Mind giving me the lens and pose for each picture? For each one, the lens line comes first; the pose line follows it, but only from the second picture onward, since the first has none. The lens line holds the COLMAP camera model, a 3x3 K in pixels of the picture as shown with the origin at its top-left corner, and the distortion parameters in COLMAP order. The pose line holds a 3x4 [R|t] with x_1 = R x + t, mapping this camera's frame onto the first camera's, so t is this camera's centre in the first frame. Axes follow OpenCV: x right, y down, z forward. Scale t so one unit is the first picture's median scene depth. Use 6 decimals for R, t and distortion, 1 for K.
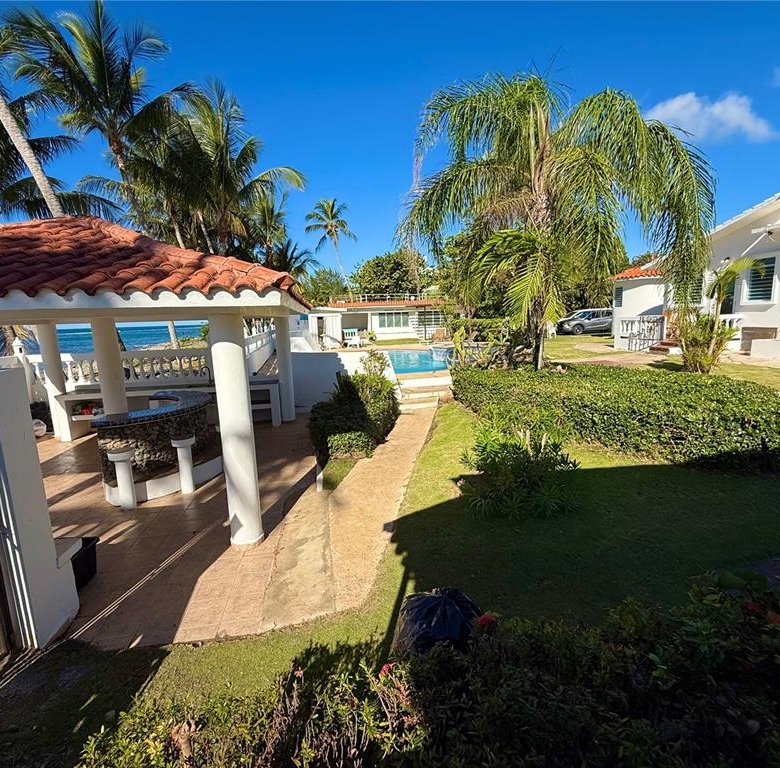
lens RADIAL K [[406.9, 0, 386.7], [0, 406.9, 385.5], [0, 0, 1]] dist [0.000670, -0.000605]
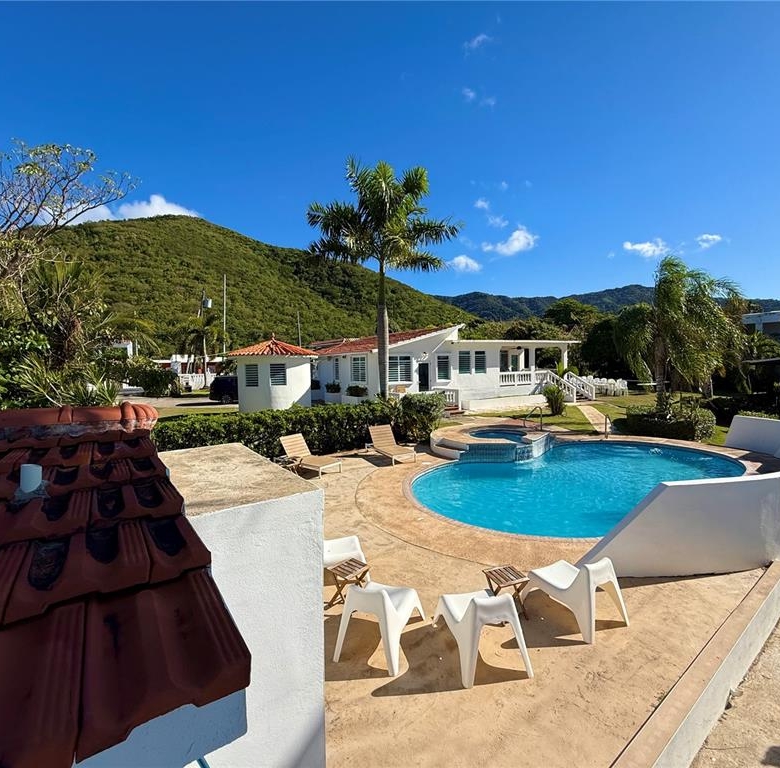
lens RADIAL K [[406.9, 0, 388.6], [0, 406.9, 385.7], [0, 0, 1]] dist [0.000670, -0.000605]
pose [[-0.425578, -0.012226, 0.904839, -0.200198], [0.179087, 0.978994, 0.097459, -0.142811], [-0.887024, 0.203522, -0.414449, 0.700505]]
